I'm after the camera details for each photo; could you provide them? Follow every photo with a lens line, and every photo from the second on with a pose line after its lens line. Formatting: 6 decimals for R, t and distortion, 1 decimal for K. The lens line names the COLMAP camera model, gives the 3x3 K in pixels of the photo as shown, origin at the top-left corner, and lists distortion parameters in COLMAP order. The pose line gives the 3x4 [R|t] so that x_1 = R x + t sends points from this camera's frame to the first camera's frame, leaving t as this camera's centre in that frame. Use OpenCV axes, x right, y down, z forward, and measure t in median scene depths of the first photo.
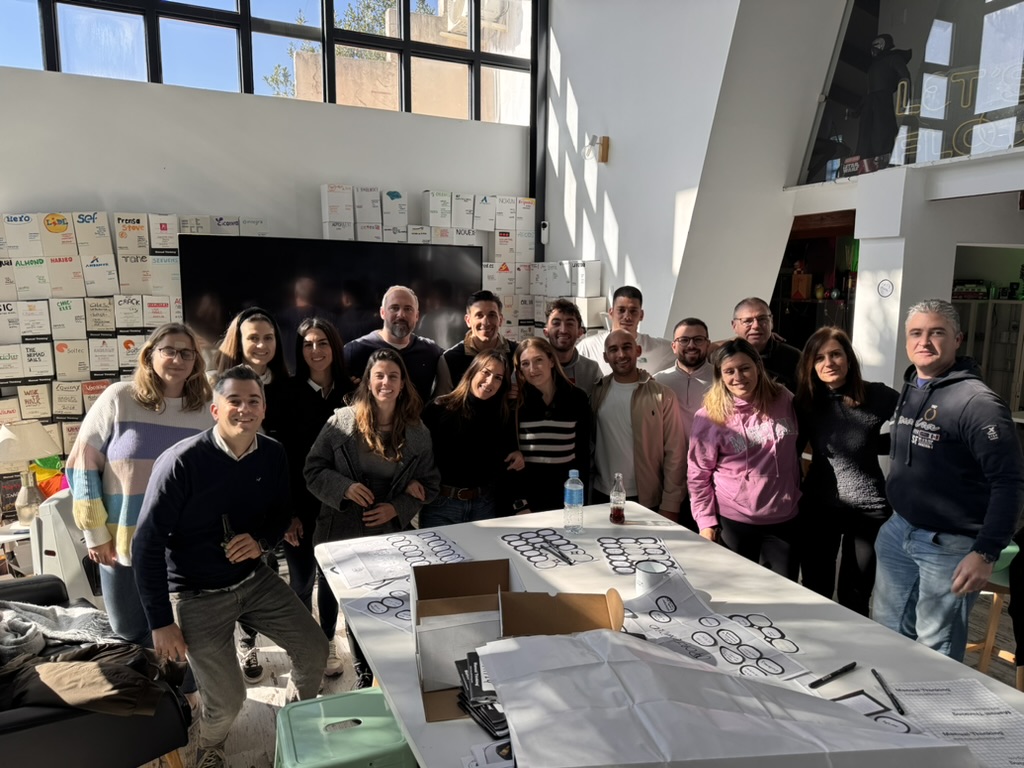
lens RADIAL K [[724.4, 0, 511.4], [0, 724.4, 388.0], [0, 0, 1]] dist [-0.004008, -0.001258]
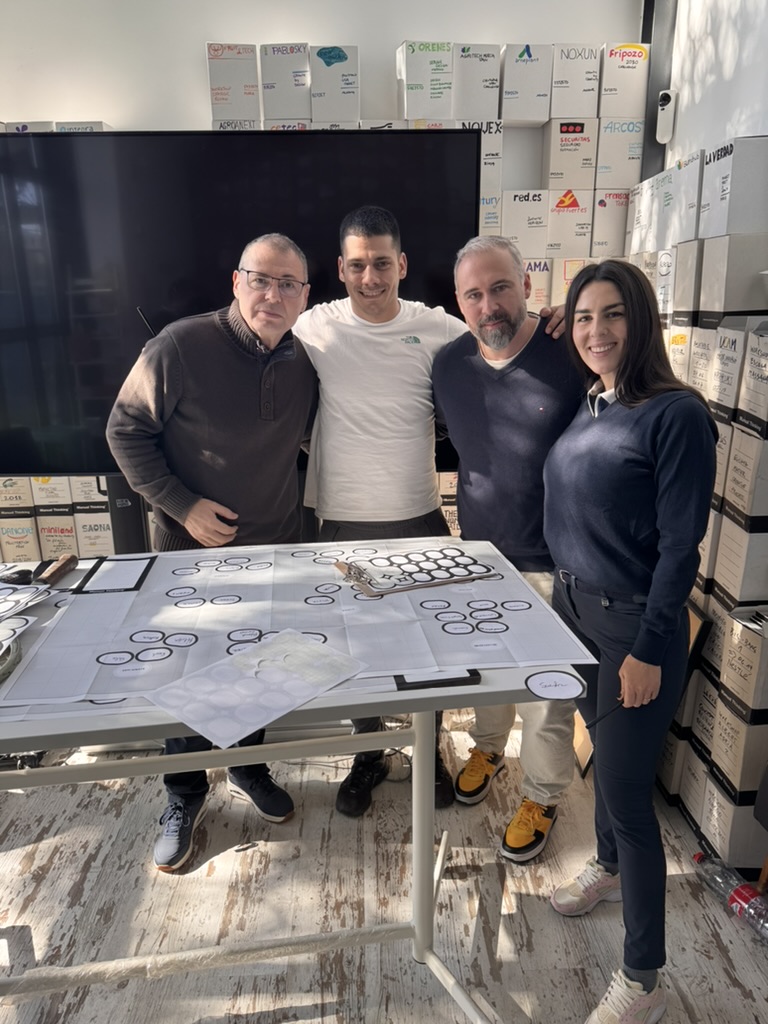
lens RADIAL K [[724.4, 0, 382.6], [0, 724.4, 510.0], [0, 0, 1]] dist [-0.004008, -0.001258]
pose [[0.923475, 0.072798, -0.376688, 0.073684], [-0.018317, 0.989079, 0.146243, -0.028186], [0.383220, -0.128152, 0.914724, 0.475502]]
